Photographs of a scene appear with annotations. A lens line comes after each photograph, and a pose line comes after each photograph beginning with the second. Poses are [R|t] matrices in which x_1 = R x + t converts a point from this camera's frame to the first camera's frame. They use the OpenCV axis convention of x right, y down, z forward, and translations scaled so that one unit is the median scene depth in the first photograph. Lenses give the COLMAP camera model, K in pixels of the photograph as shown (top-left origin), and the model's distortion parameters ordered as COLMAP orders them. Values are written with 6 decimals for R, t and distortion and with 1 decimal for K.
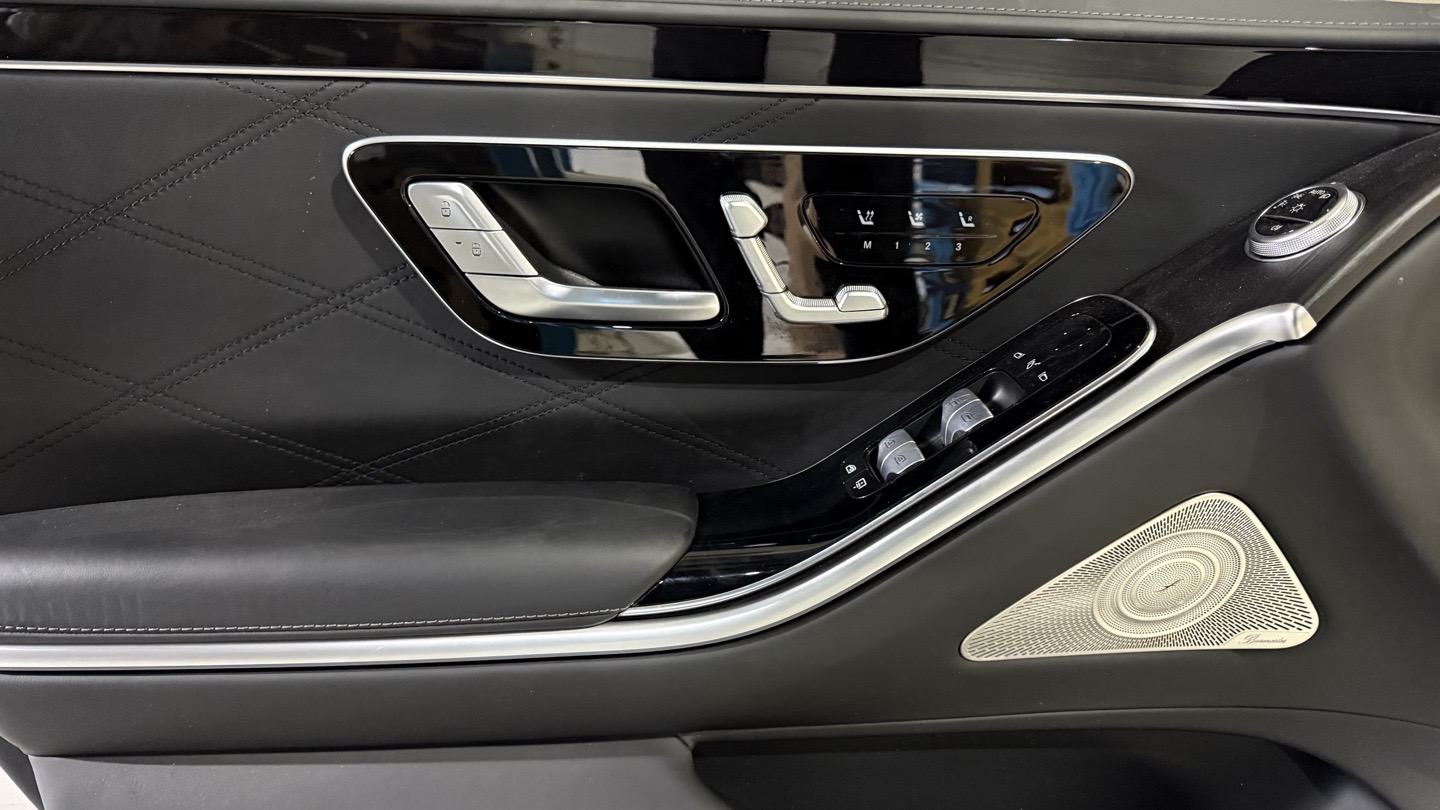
lens RADIAL K [[1068.9, 0, 720.0], [0, 1068.9, 405.0], [0, 0, 1]] dist [0.074696, -0.219209]
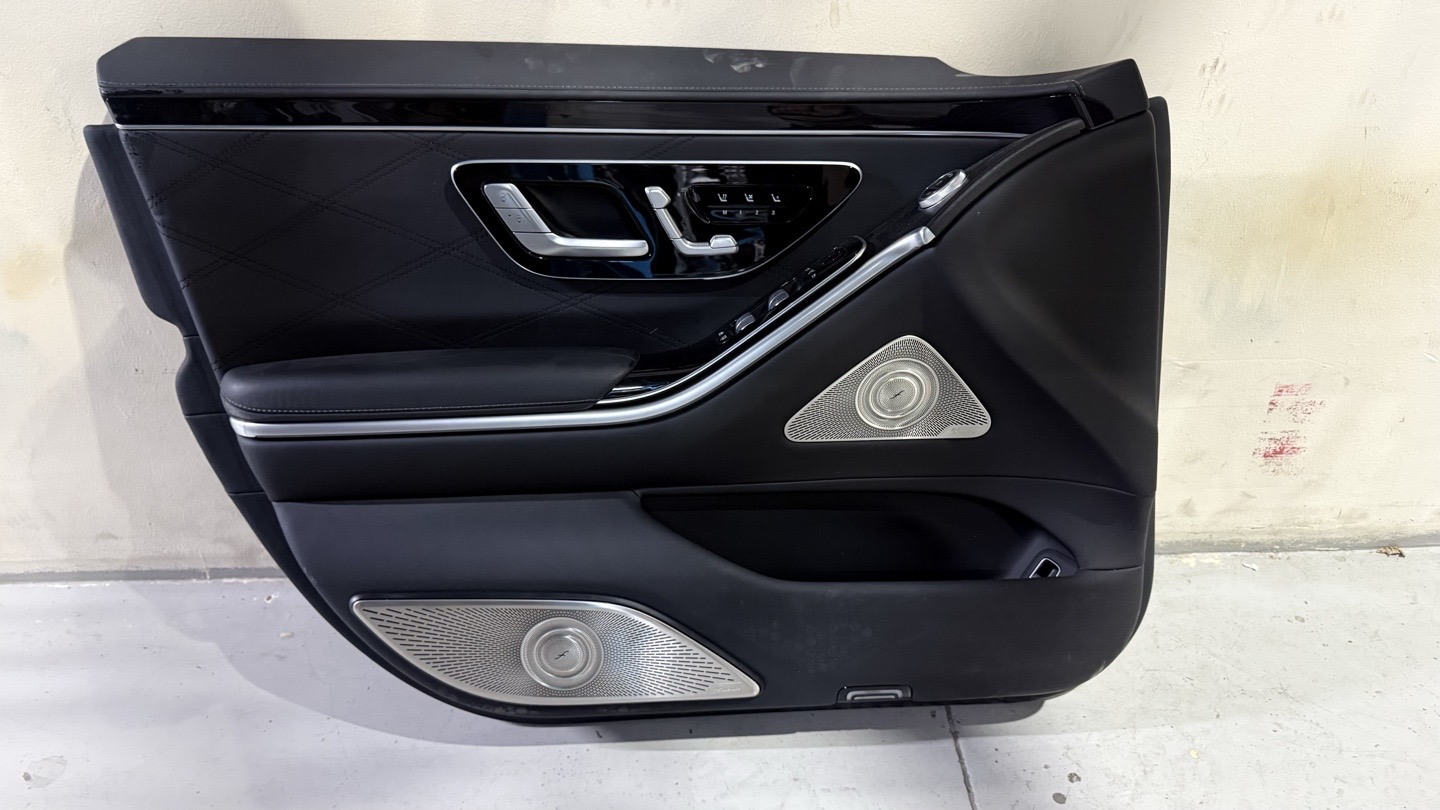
lens RADIAL K [[1068.9, 0, 720.0], [0, 1068.9, 405.0], [0, 0, 1]] dist [0.074696, -0.219209]
pose [[0.999356, -0.020489, -0.029446, 0.180715], [0.018365, 0.997331, -0.070658, 0.327481], [0.030815, 0.070072, 0.997066, -0.871537]]
